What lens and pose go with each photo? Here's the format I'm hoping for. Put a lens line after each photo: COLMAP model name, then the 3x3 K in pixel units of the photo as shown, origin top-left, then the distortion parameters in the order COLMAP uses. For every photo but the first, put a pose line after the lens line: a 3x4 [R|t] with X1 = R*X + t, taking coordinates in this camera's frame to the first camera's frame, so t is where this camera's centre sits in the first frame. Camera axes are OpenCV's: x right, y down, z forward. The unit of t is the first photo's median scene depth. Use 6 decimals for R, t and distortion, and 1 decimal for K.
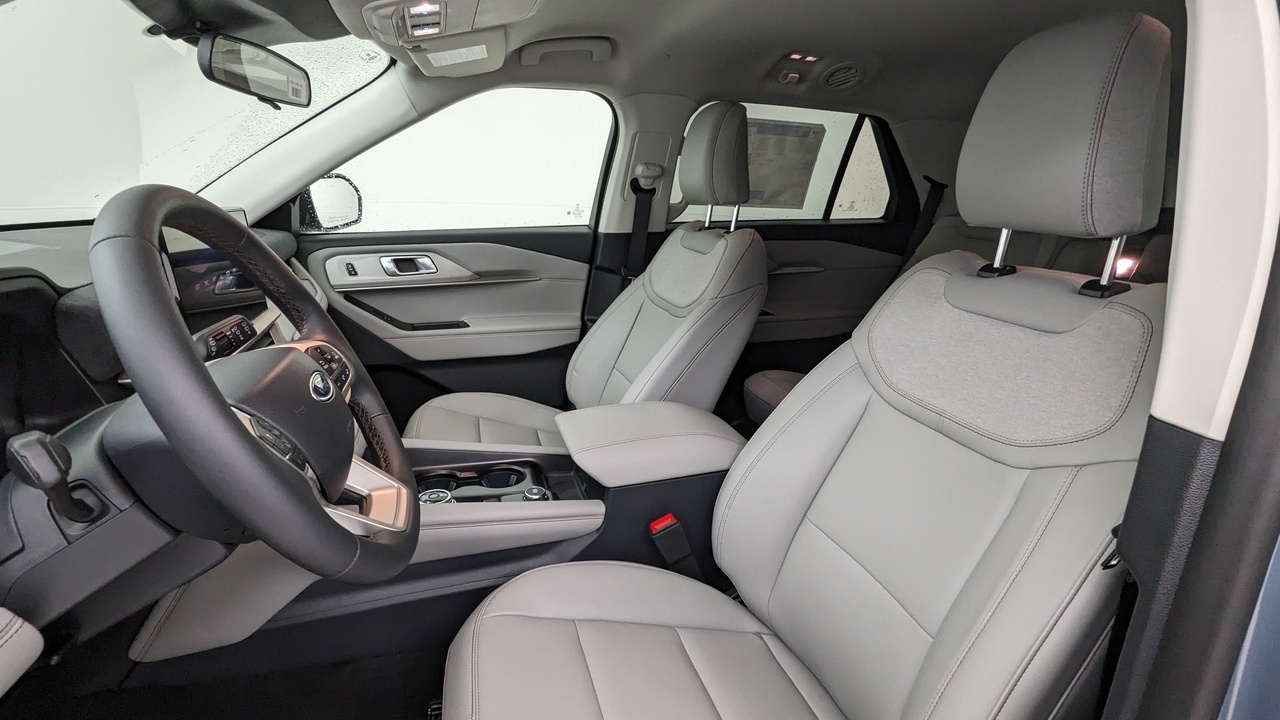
lens RADIAL K [[619.7, 0, 642.2], [0, 619.7, 362.1], [0, 0, 1]] dist [0.007634, -0.003639]
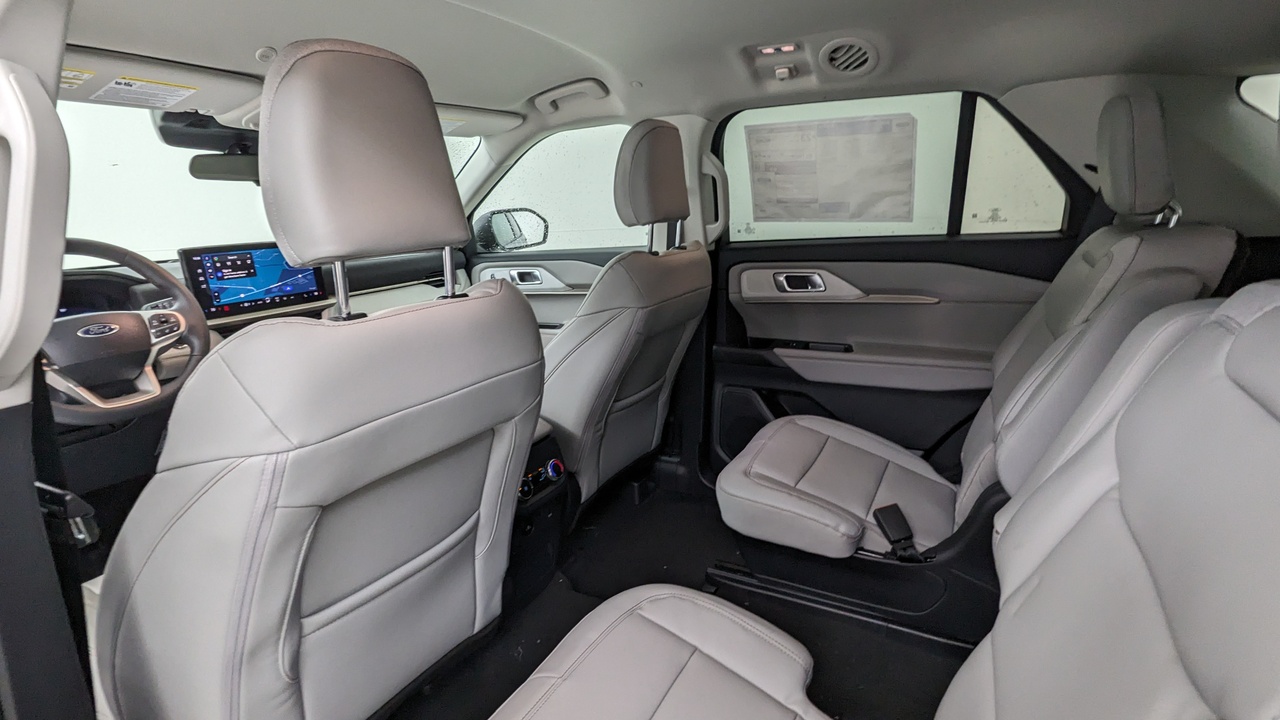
lens RADIAL K [[619.7, 0, 643.4], [0, 619.7, 363.7], [0, 0, 1]] dist [0.007634, -0.003639]
pose [[0.698889, 0.129492, -0.703410, 0.618499], [-0.144582, 0.988749, 0.038367, -0.053369], [0.700464, 0.074886, 0.709748, 0.230704]]
